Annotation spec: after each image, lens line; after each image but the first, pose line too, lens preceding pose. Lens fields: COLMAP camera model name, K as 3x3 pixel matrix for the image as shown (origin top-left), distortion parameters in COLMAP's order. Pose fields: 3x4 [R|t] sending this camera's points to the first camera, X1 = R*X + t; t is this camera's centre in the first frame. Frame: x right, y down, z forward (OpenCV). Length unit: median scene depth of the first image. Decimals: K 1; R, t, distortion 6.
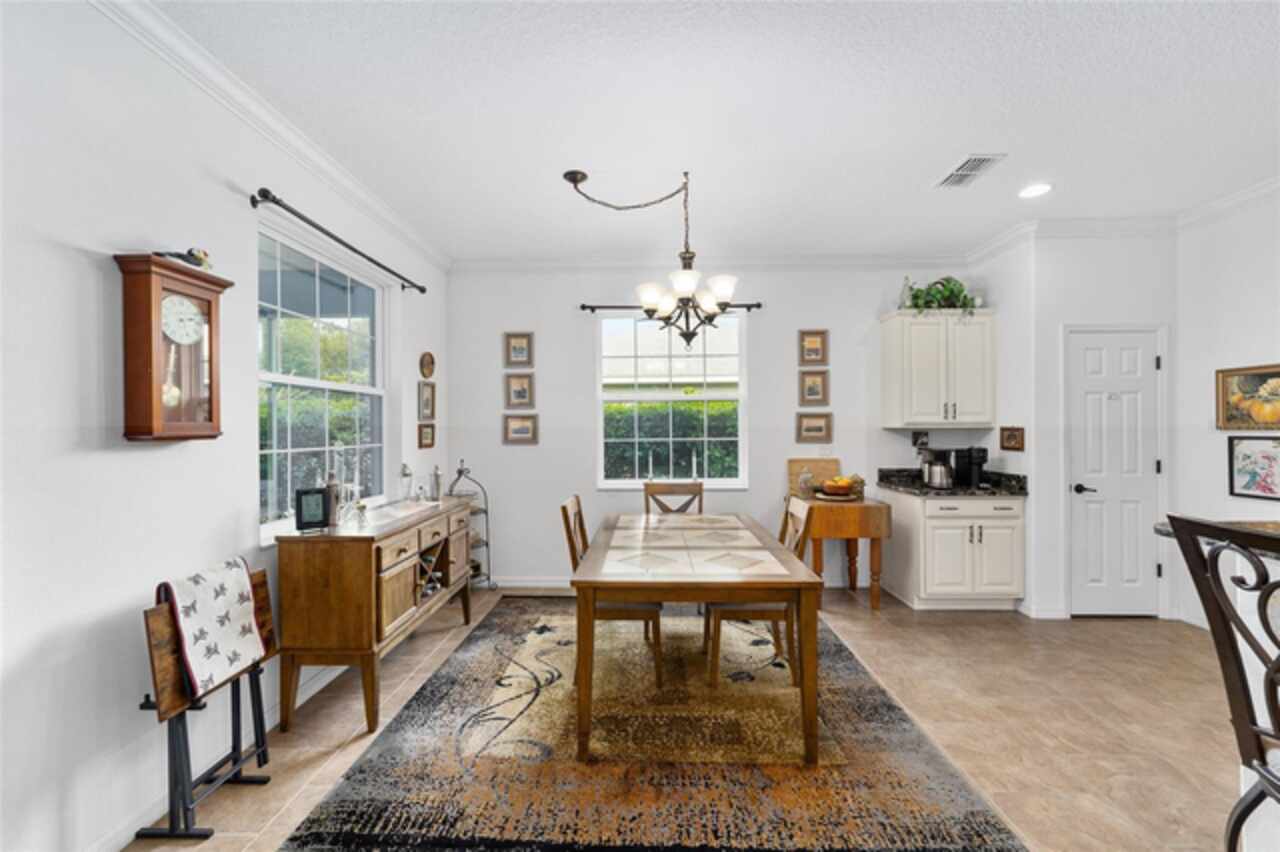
lens RADIAL K [[496.1, 0, 636.3], [0, 496.1, 427.0], [0, 0, 1]] dist [0.000371, 0.000465]
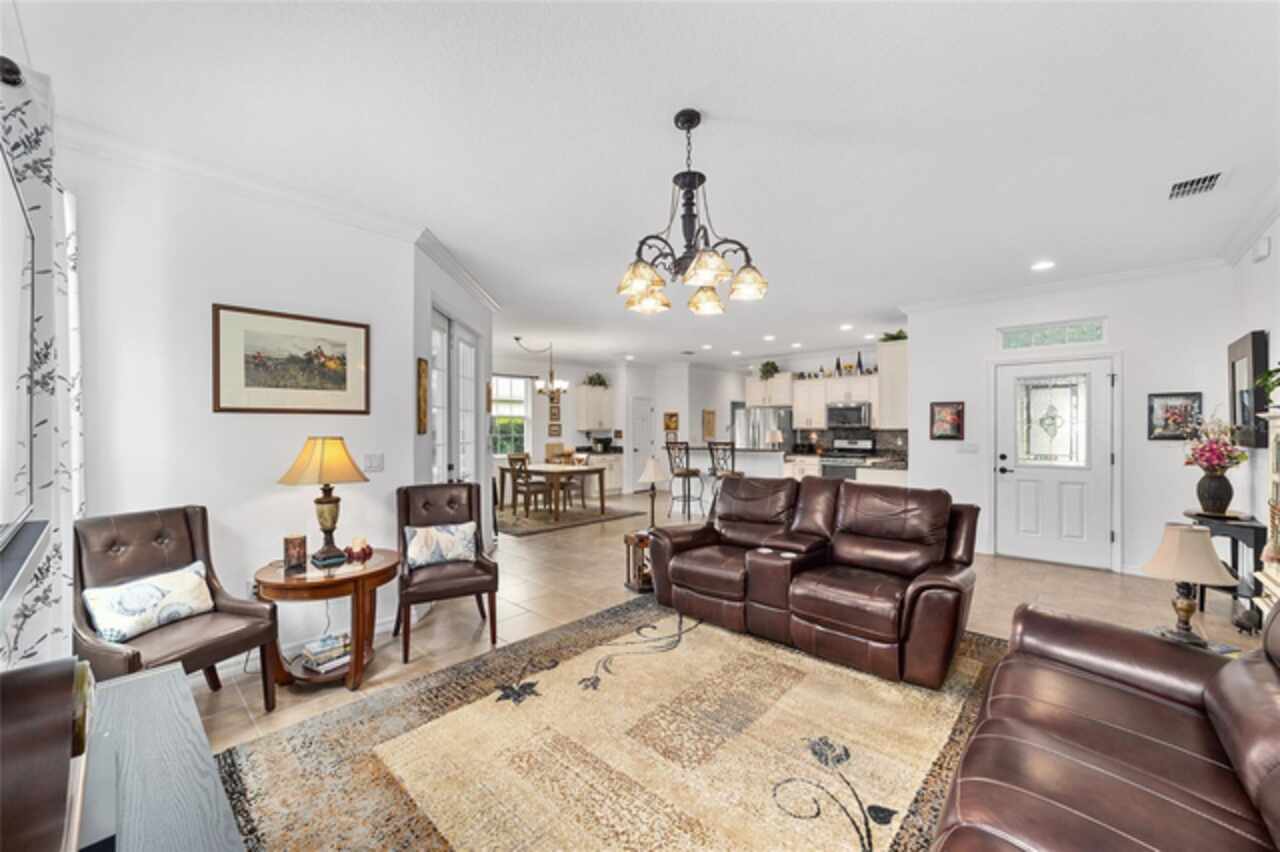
lens RADIAL K [[496.1, 0, 636.3], [0, 496.1, 427.0], [0, 0, 1]] dist [0.000371, 0.000465]
pose [[0.677109, 0.004530, 0.735868, -1.225632], [0.003268, 0.999953, -0.009162, 0.009830], [-0.735875, 0.008609, 0.677063, -0.968950]]
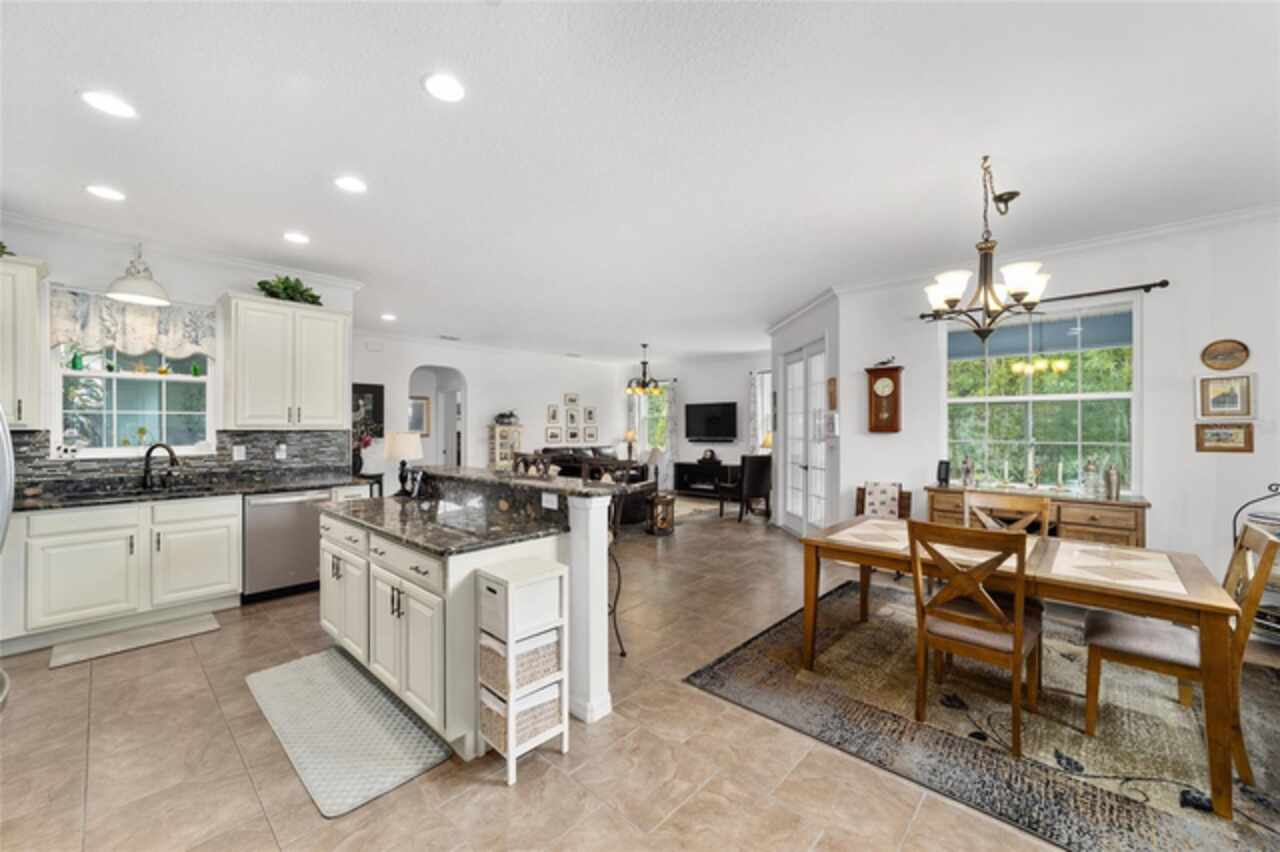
lens RADIAL K [[496.1, 0, 636.3], [0, 496.1, 427.0], [0, 0, 1]] dist [0.000371, 0.000465]
pose [[-0.661798, 0.005234, -0.749664, 0.906565], [0.003555, 0.999986, 0.003844, -0.008283], [0.749673, -0.000121, -0.661808, 0.822448]]
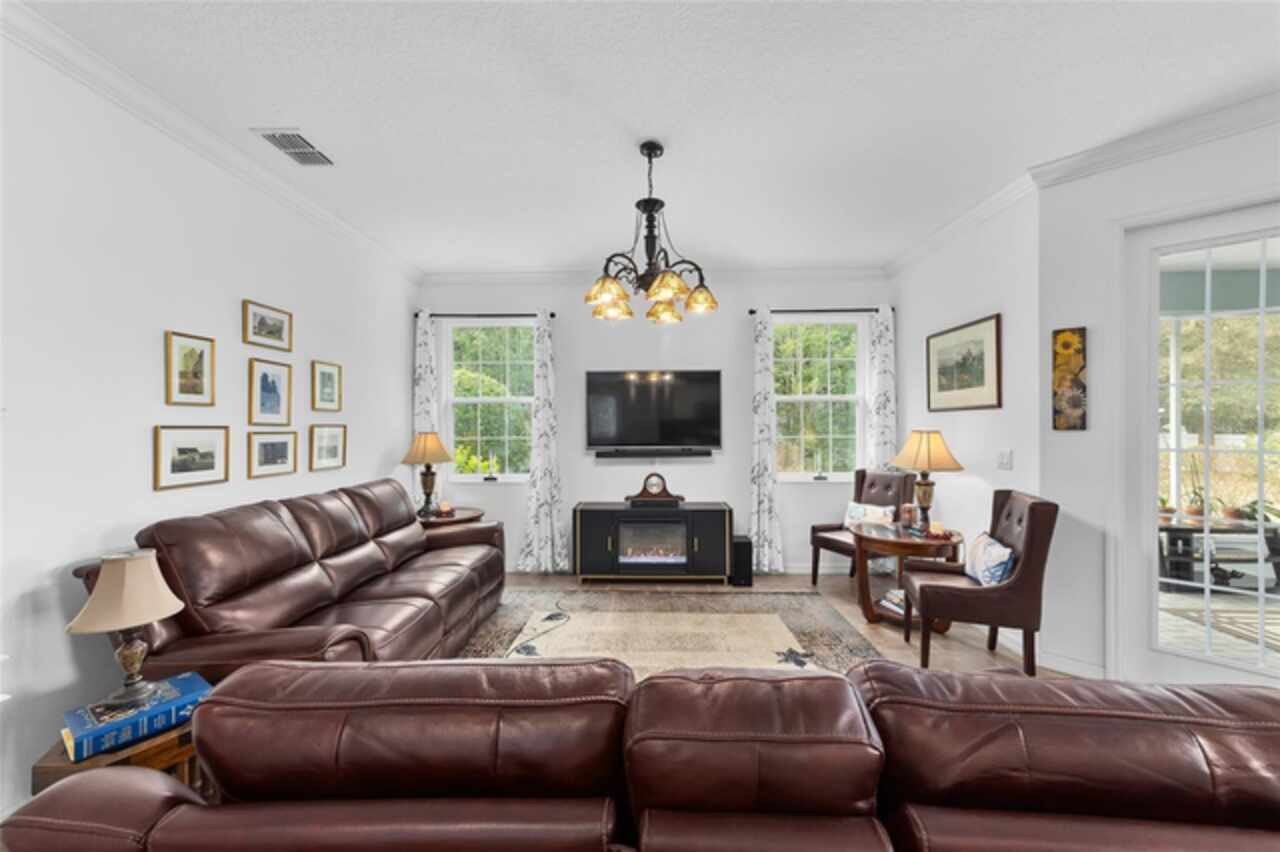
lens RADIAL K [[496.1, 0, 636.3], [0, 496.1, 427.0], [0, 0, 1]] dist [0.000371, 0.000465]
pose [[-0.001901, 0.008416, -0.999963, -0.119375], [0.003227, 0.999959, 0.008410, 0.000813], [0.999993, -0.003211, -0.001929, -0.646501]]
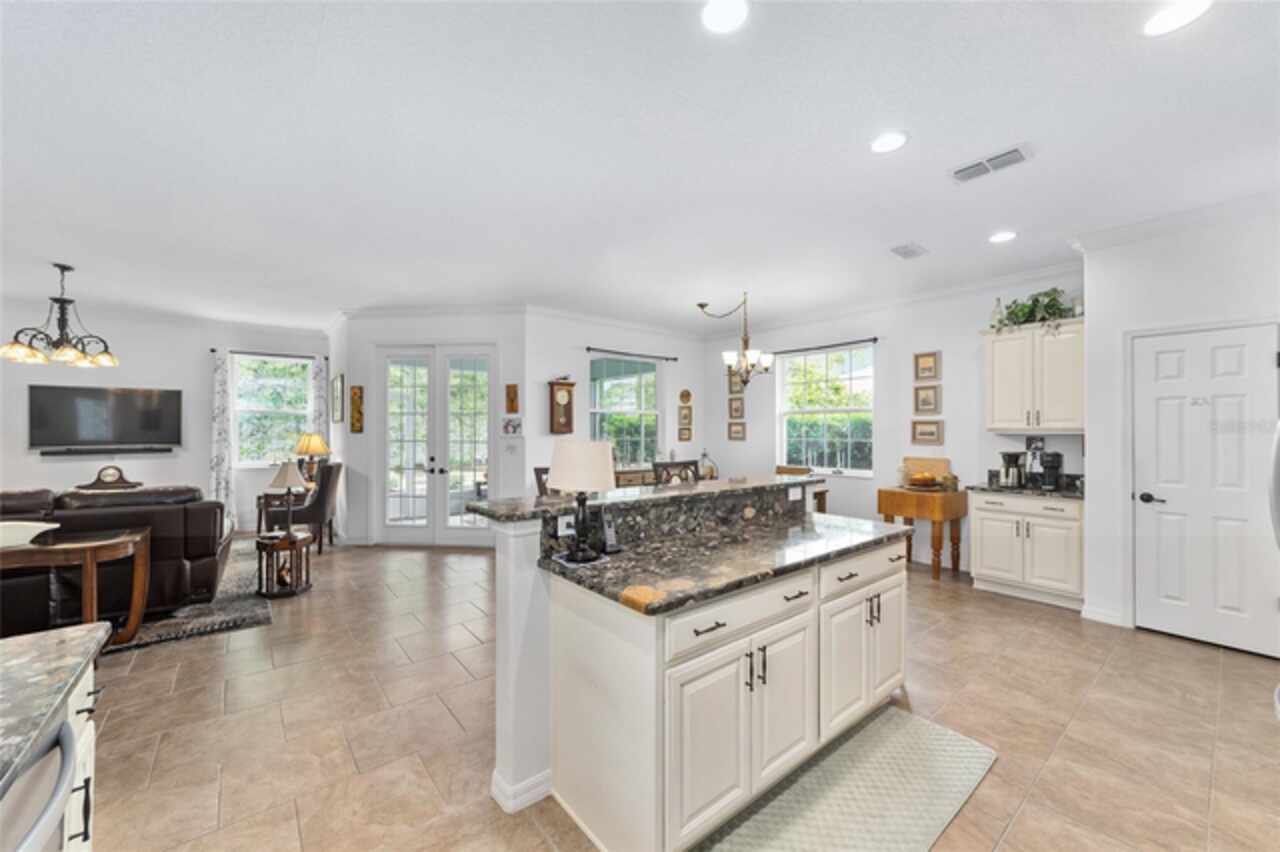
lens RADIAL K [[496.1, 0, 636.3], [0, 496.1, 427.0], [0, 0, 1]] dist [0.000371, 0.000465]
pose [[0.644105, 0.002611, -0.764933, 0.912763], [-0.004769, 0.999988, -0.000602, -0.008171], [0.764922, 0.004036, 0.644110, -0.357871]]
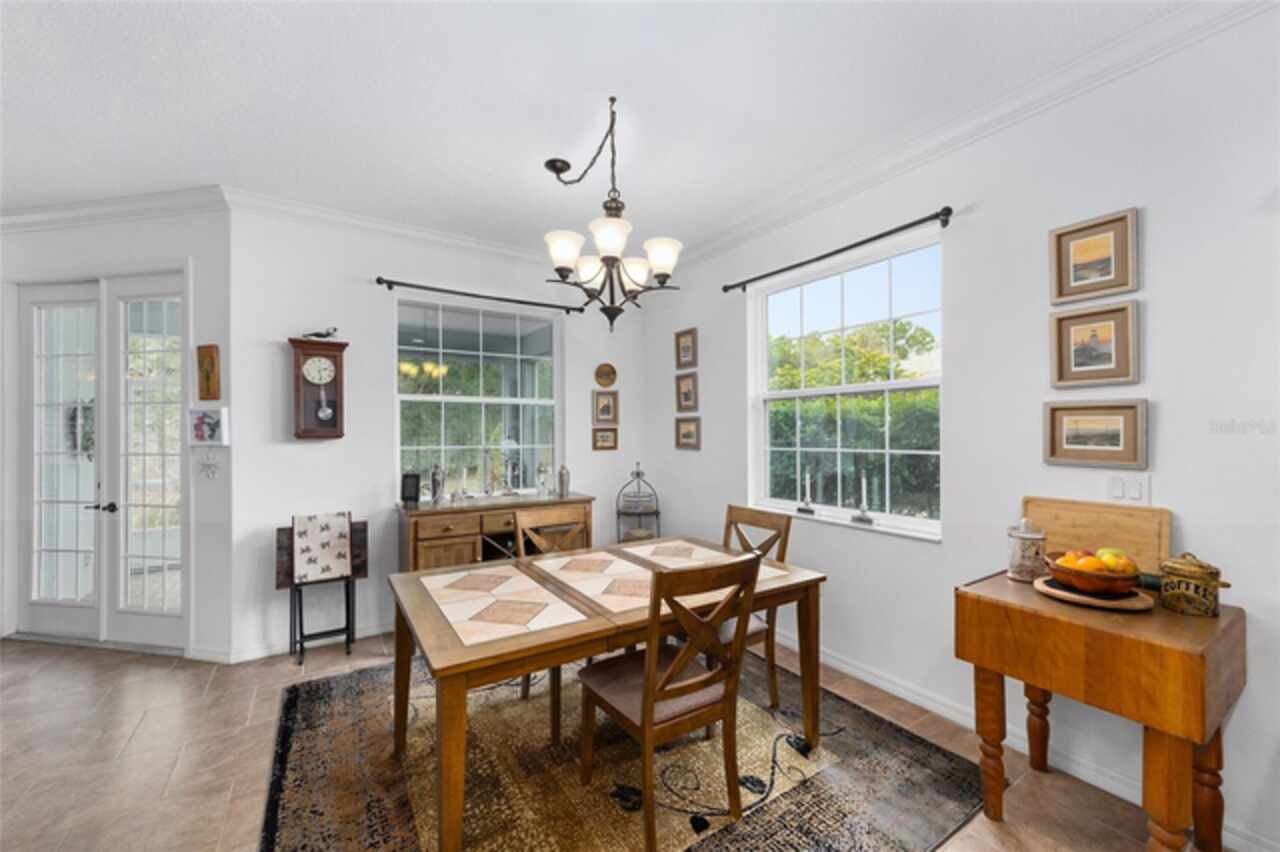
lens RADIAL K [[498.5, 0, 635.7], [0, 498.5, 432.1], [0, 0, 1]] dist [-0.001274, 0.000153]
pose [[0.561139, 0.003936, -0.827712, 0.551261], [-0.000756, 0.999991, 0.004243, -0.002309], [0.827721, -0.001755, 0.561137, 0.437412]]
